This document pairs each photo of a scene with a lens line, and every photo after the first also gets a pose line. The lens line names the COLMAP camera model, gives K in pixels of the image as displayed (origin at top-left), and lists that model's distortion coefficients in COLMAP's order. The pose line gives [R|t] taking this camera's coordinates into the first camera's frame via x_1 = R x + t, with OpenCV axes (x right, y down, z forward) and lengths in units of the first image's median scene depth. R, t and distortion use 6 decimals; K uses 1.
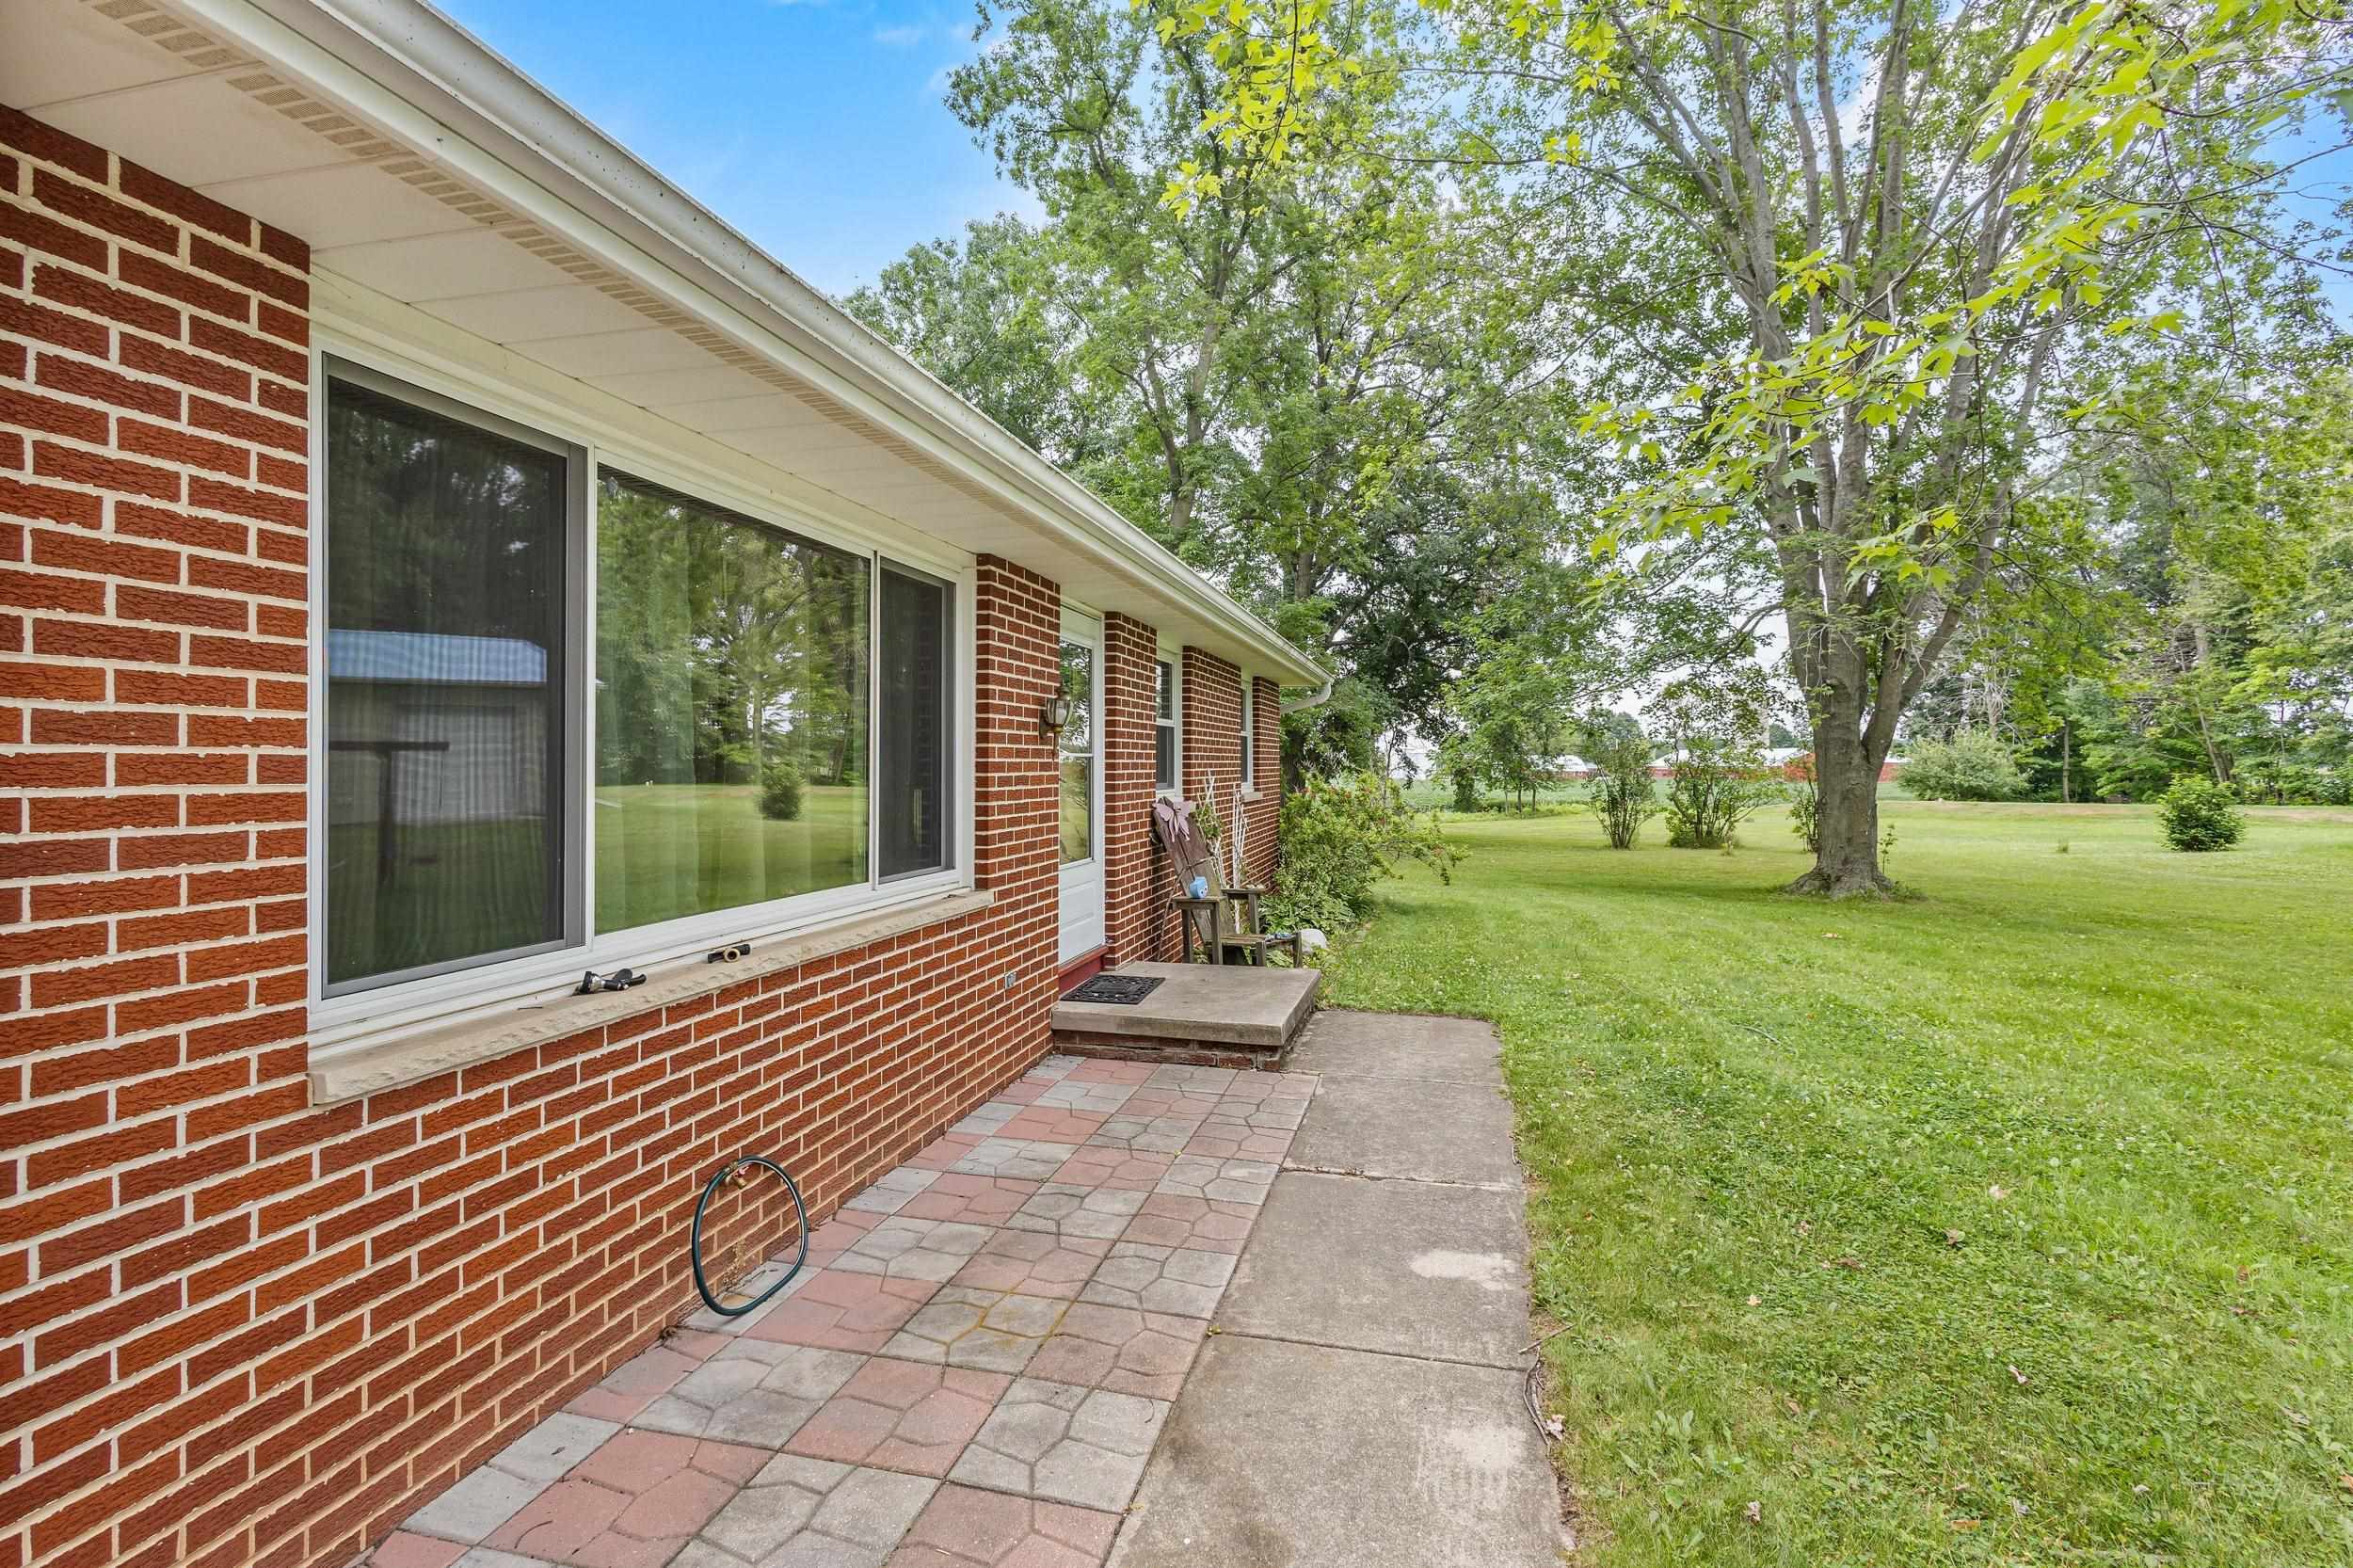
lens RADIAL K [[1081.3, 0, 1174.5], [0, 1081.3, 769.3], [0, 0, 1]] dist [0.000886, 0.000040]
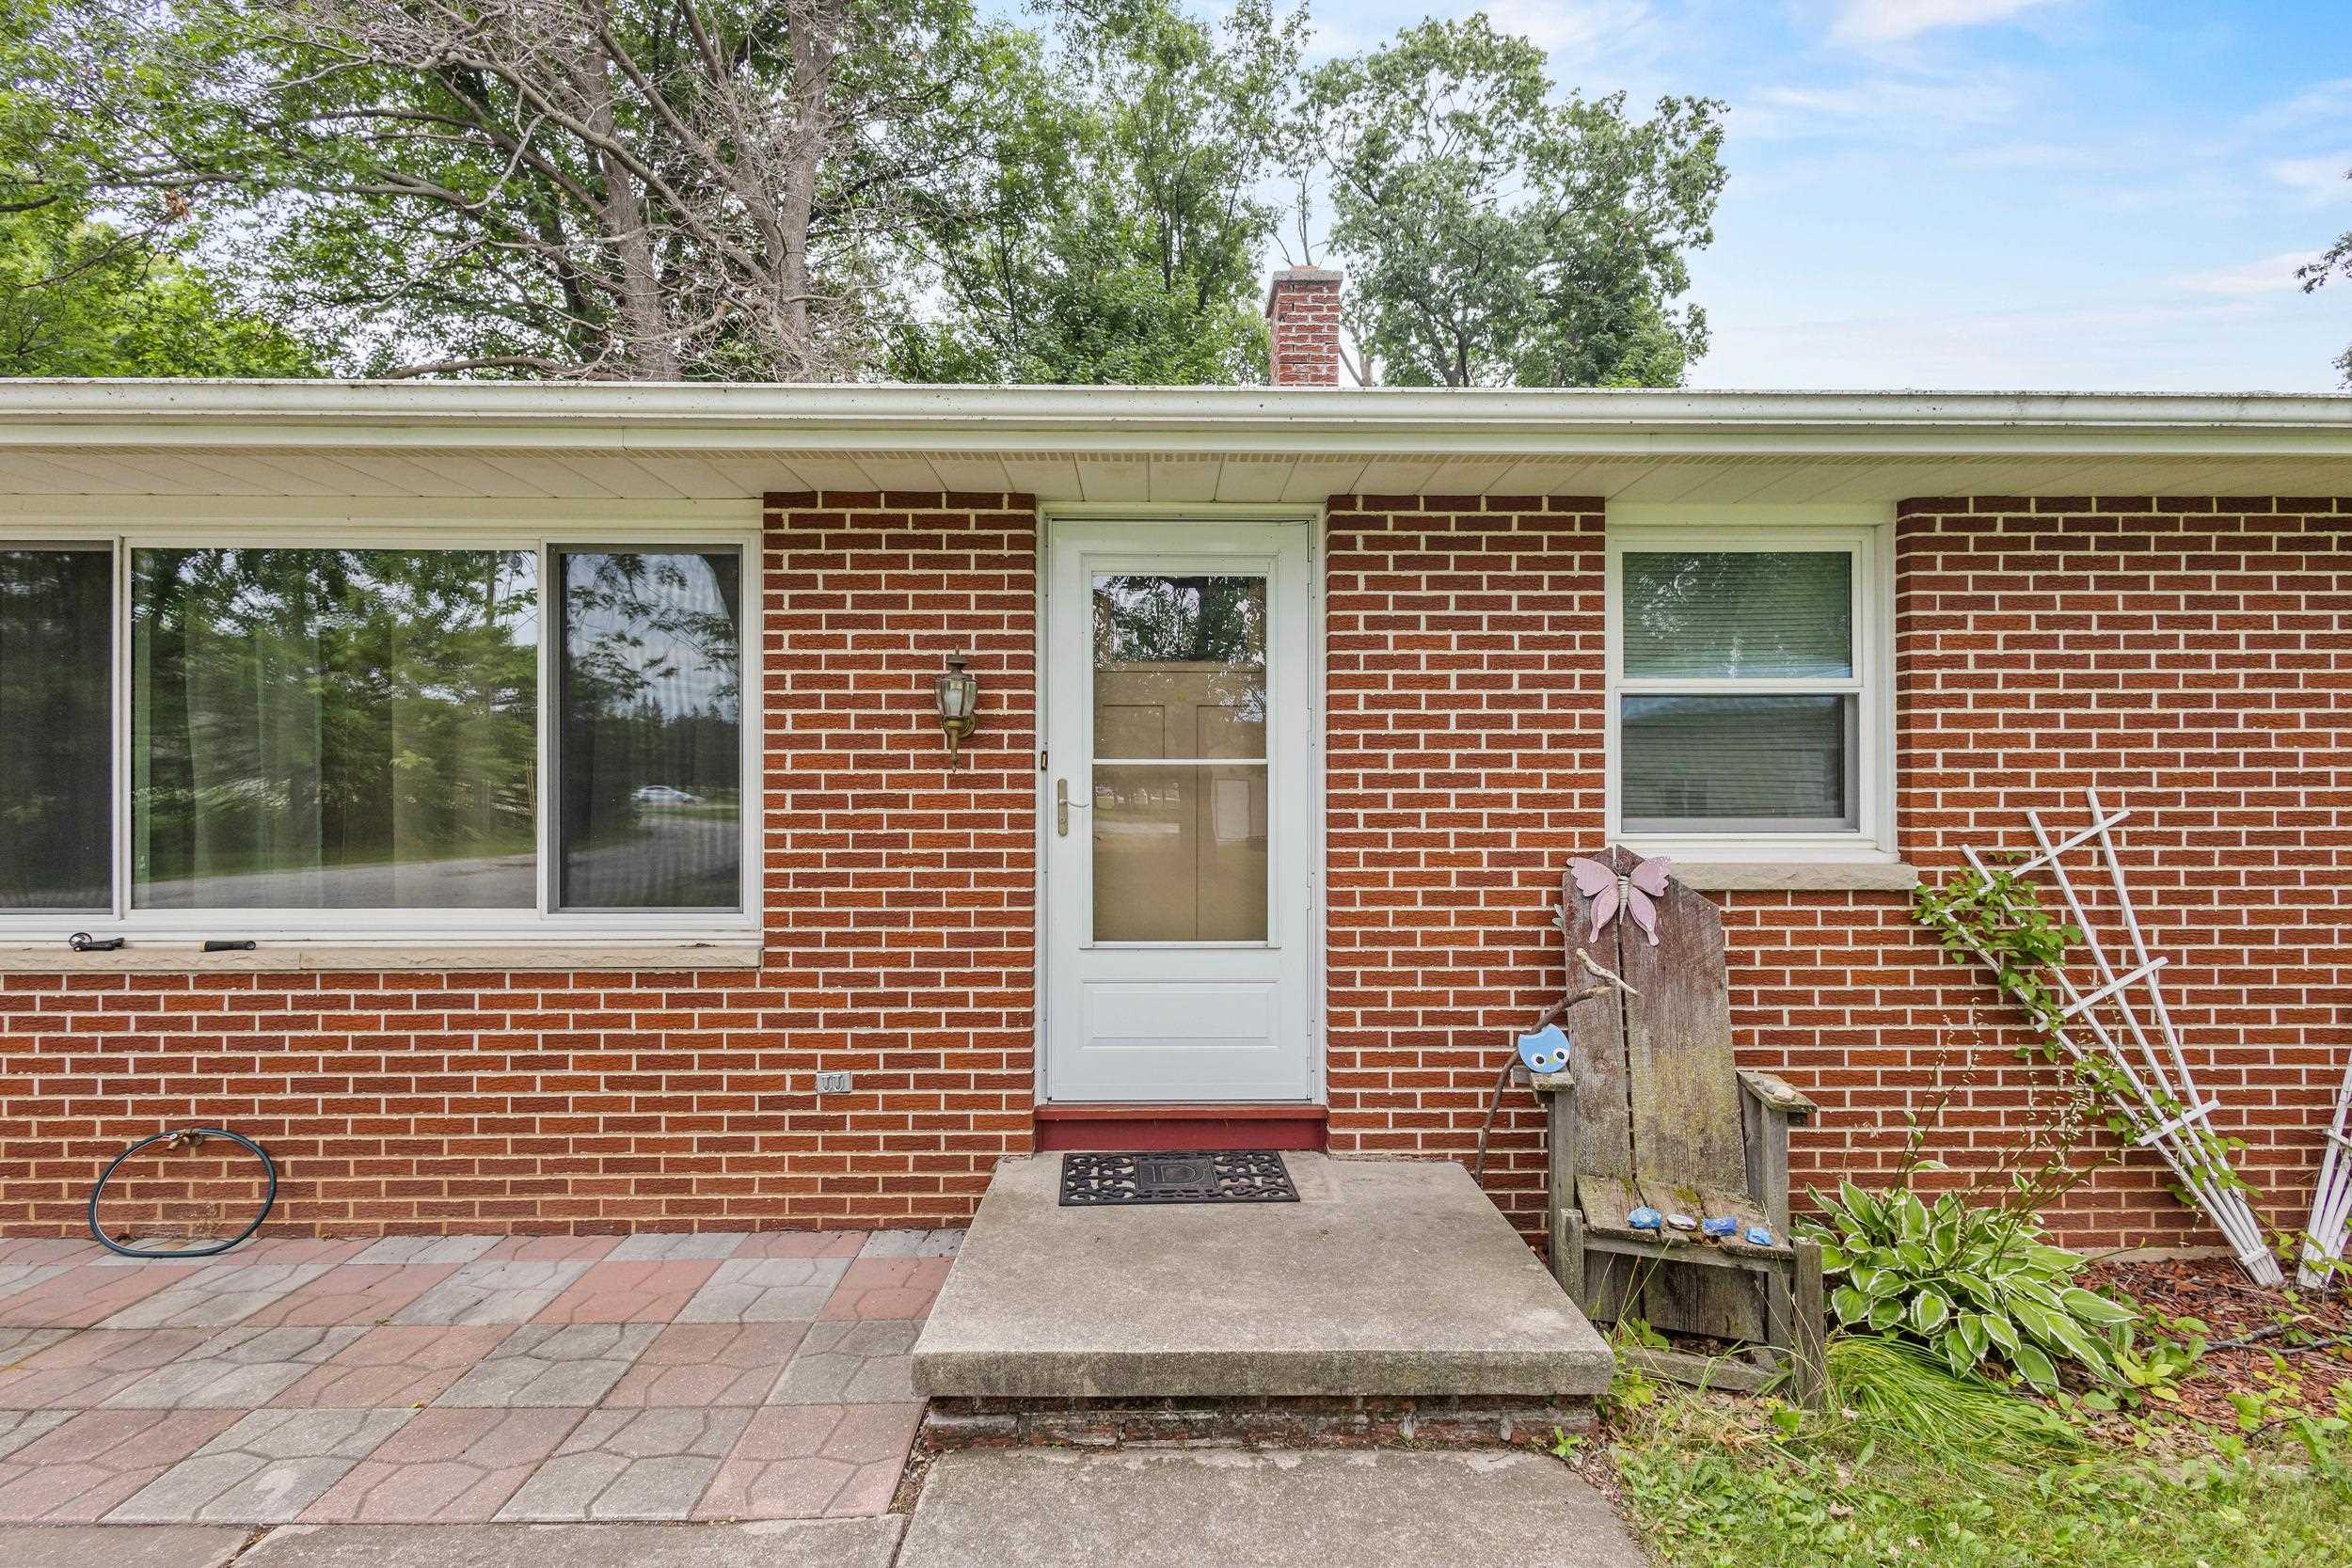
lens RADIAL K [[1073.1, 0, 1177.6], [0, 1073.1, 793.9], [0, 0, 1]] dist [0.000067, -0.000405]
pose [[0.265542, -0.001933, -0.964097, 0.892959], [-0.002005, 0.999995, -0.002557, 0.012295], [0.964097, 0.002612, 0.265537, 1.586616]]
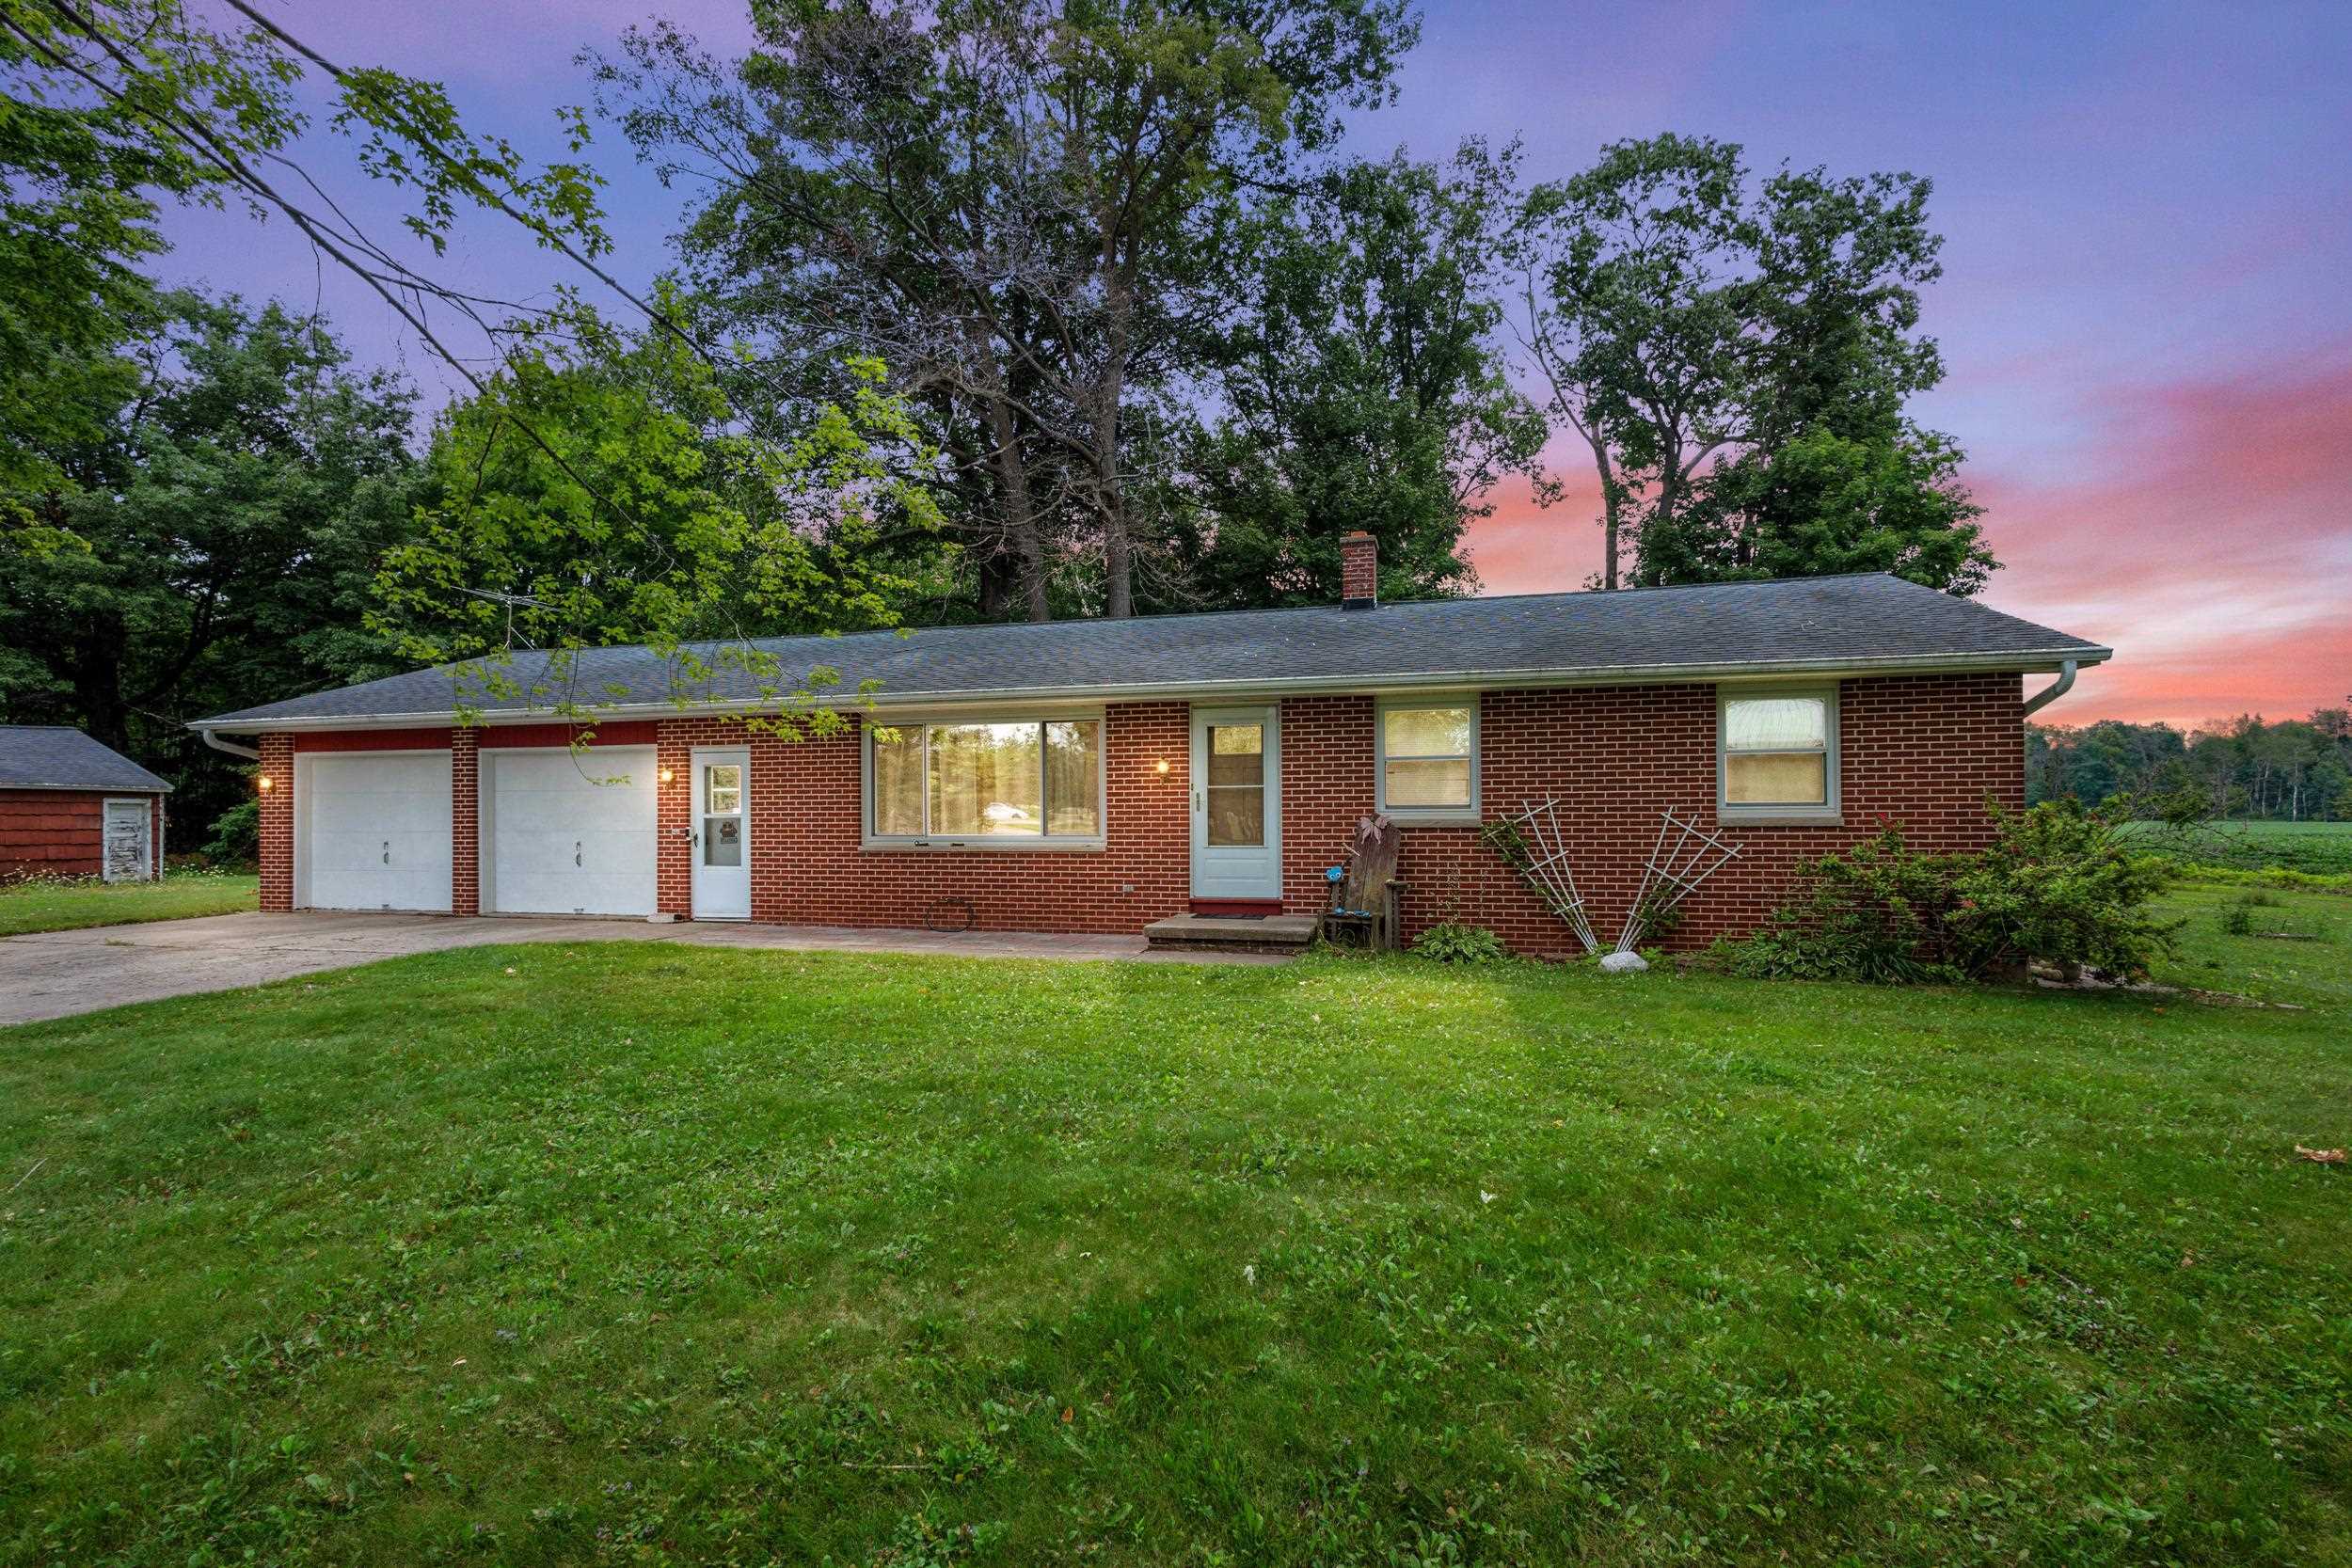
lens RADIAL K [[1073.1, 0, 1177.6], [0, 1073.1, 793.9], [0, 0, 1]] dist [0.000067, -0.000405]
pose [[-0.009062, -0.024406, -0.999661, 3.226716], [0.004152, 0.999693, -0.024444, 0.081084], [0.999950, -0.004372, -0.008958, 1.732319]]
